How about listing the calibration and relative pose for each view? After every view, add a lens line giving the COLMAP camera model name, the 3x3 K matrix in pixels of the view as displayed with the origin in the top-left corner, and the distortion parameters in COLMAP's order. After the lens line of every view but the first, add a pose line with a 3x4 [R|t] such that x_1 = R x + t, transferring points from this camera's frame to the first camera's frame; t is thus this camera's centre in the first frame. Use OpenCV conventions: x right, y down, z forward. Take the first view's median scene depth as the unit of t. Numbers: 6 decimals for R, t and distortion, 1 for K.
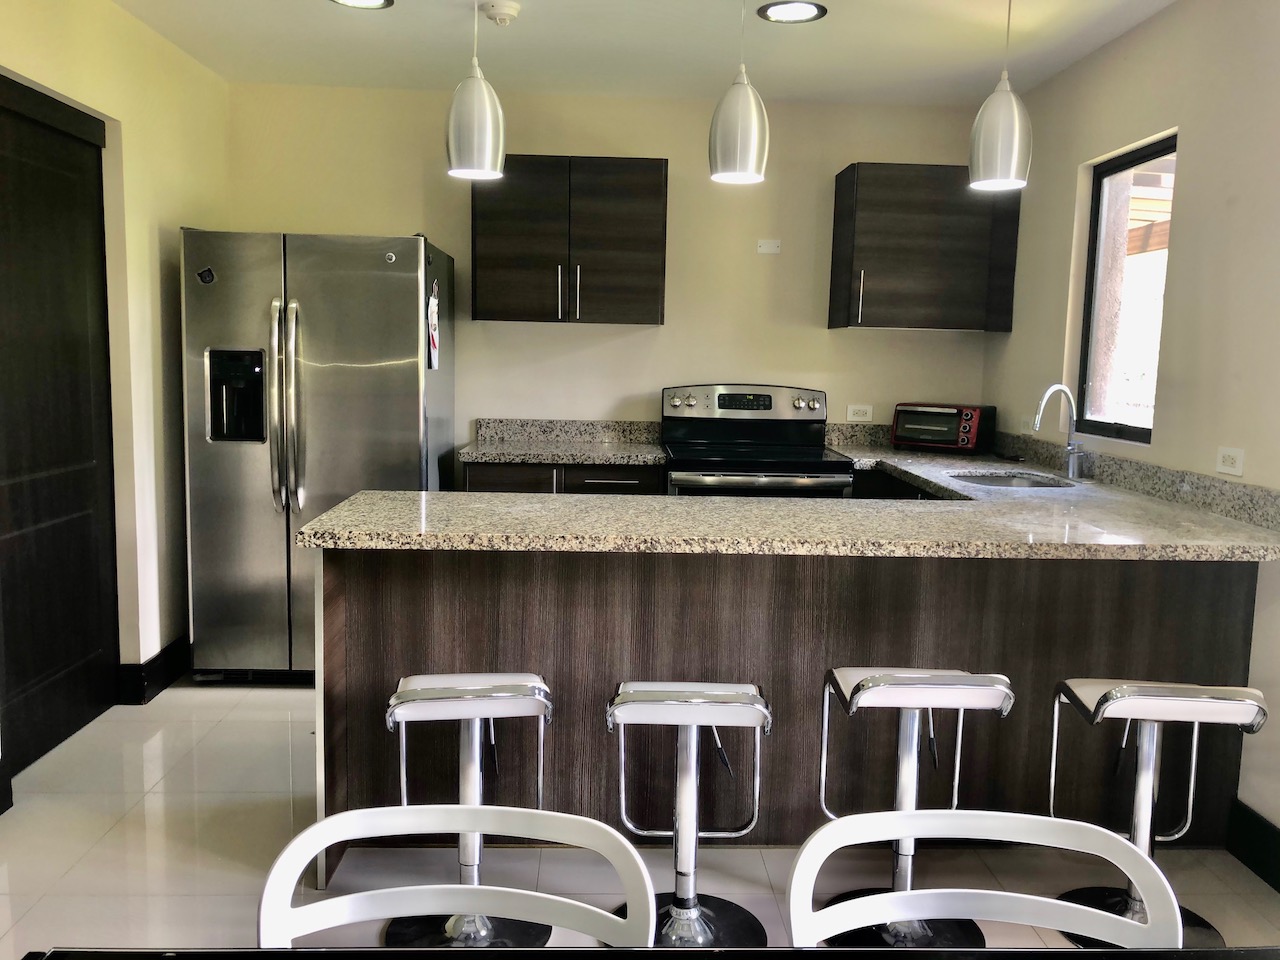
lens RADIAL K [[1034.6, 0, 642.6], [0, 1034.6, 450.7], [0, 0, 1]] dist [0.074084, -0.109669]
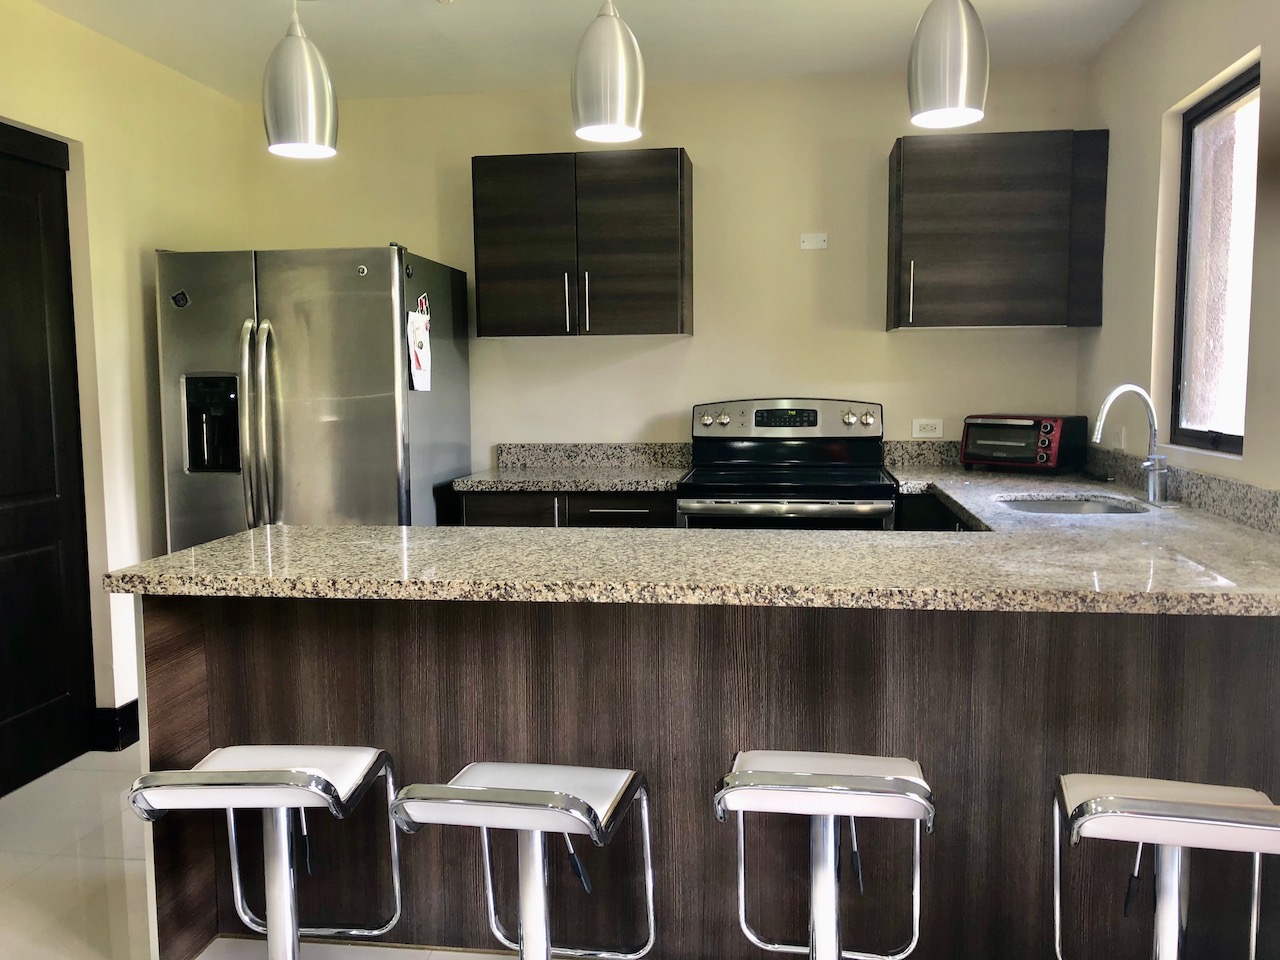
lens RADIAL K [[1034.6, 0, 642.6], [0, 1034.6, 450.7], [0, 0, 1]] dist [0.074084, -0.109669]
pose [[0.984308, -0.019814, -0.175345, 0.164763], [0.015131, 0.999493, -0.028003, 0.003871], [0.175811, 0.024910, 0.984109, 0.142974]]
